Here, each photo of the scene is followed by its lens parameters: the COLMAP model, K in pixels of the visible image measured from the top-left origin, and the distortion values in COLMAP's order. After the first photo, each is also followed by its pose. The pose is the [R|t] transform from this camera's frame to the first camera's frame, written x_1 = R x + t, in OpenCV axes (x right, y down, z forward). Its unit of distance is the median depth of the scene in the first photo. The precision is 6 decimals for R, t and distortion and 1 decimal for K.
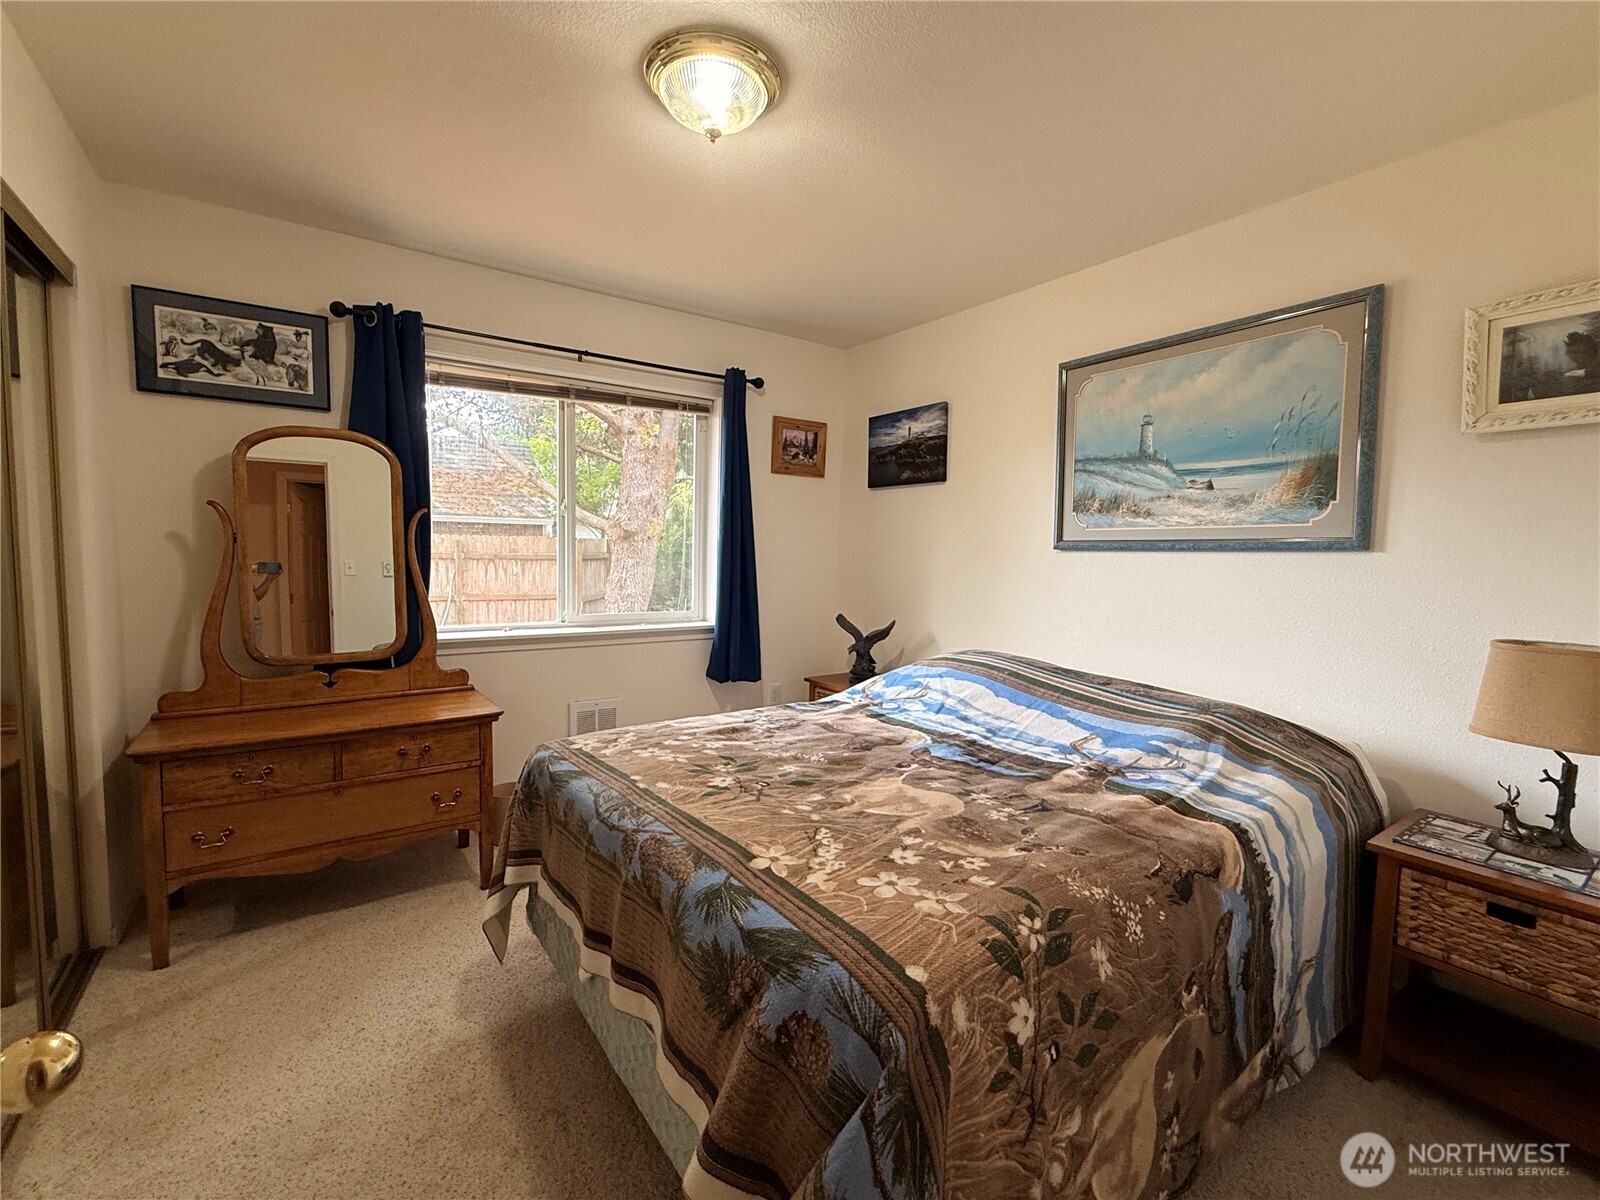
lens RADIAL K [[706.3, 0, 802.6], [0, 706.3, 606.5], [0, 0, 1]] dist [0.000615, -0.000672]
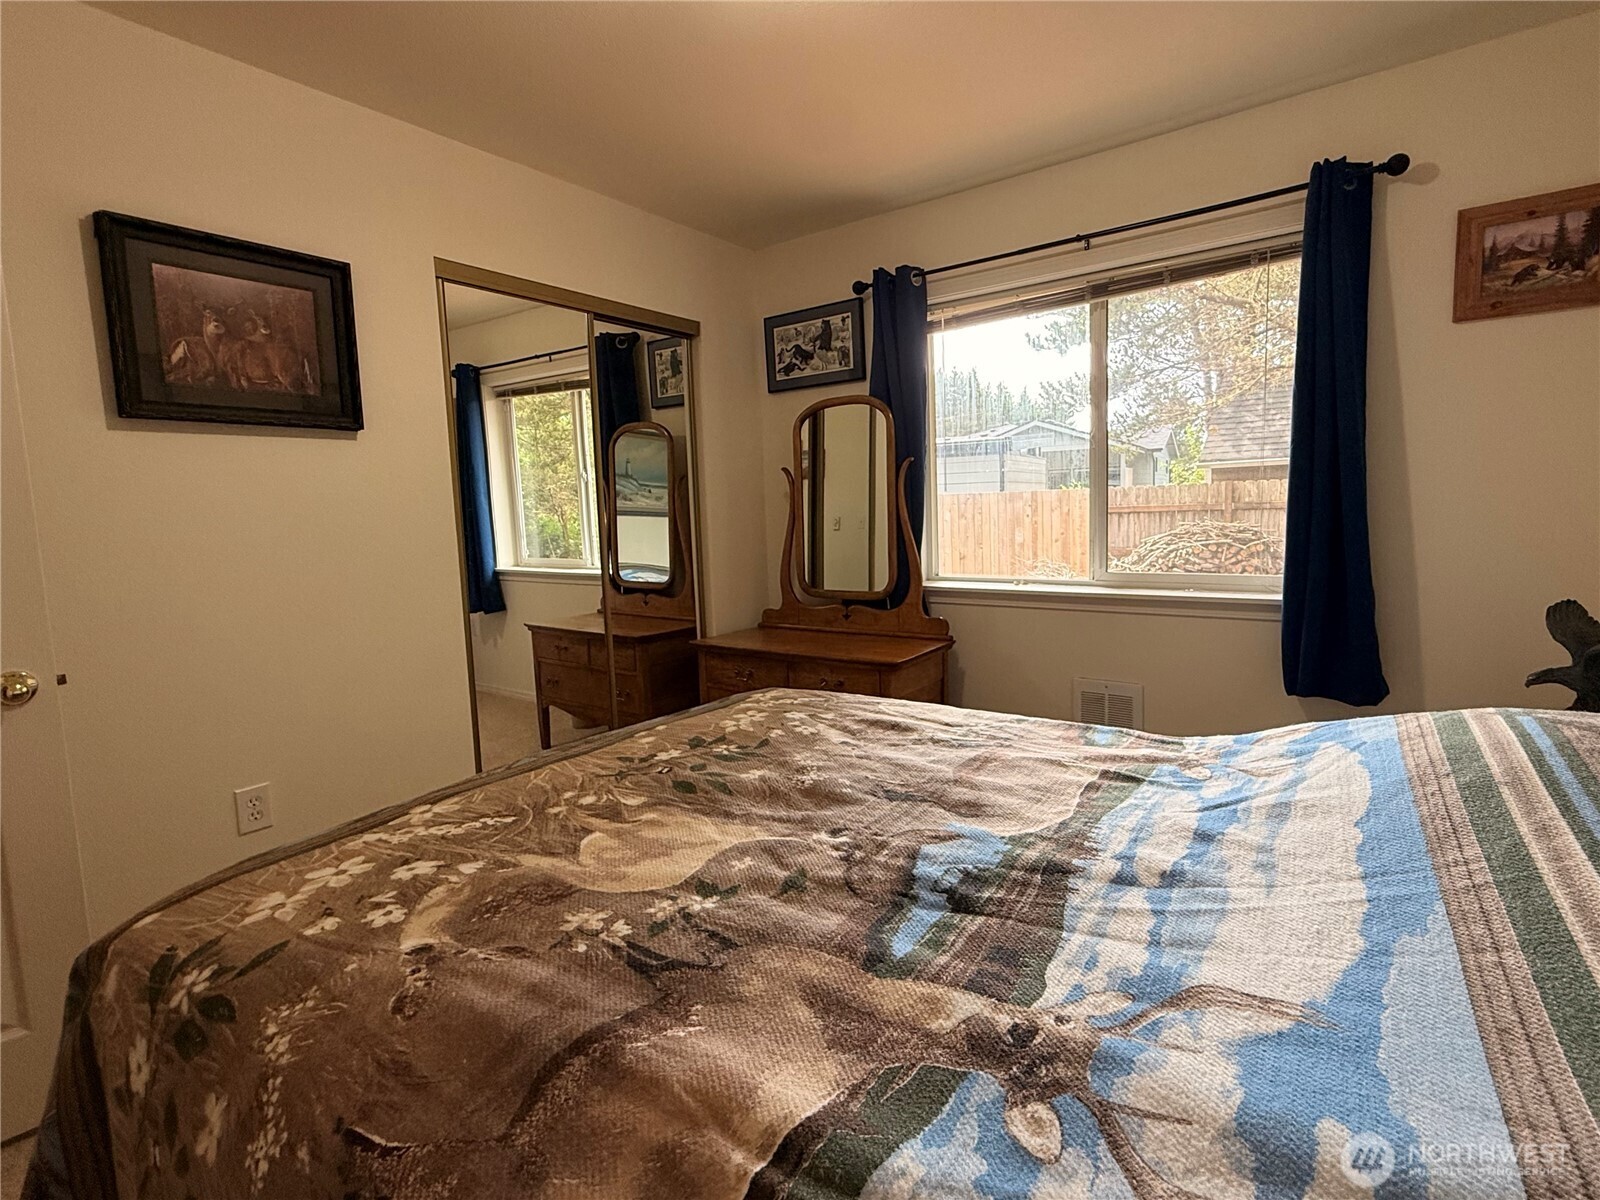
lens RADIAL K [[758.1, 0, 802.8], [0, 758.1, 584.2], [0, 0, 1]] dist [-0.000085, -0.000293]
pose [[0.334577, 0.064772, -0.940140, 0.701948], [-0.039669, 0.997719, 0.054622, -0.013865], [0.941533, 0.019020, 0.336383, 0.745686]]
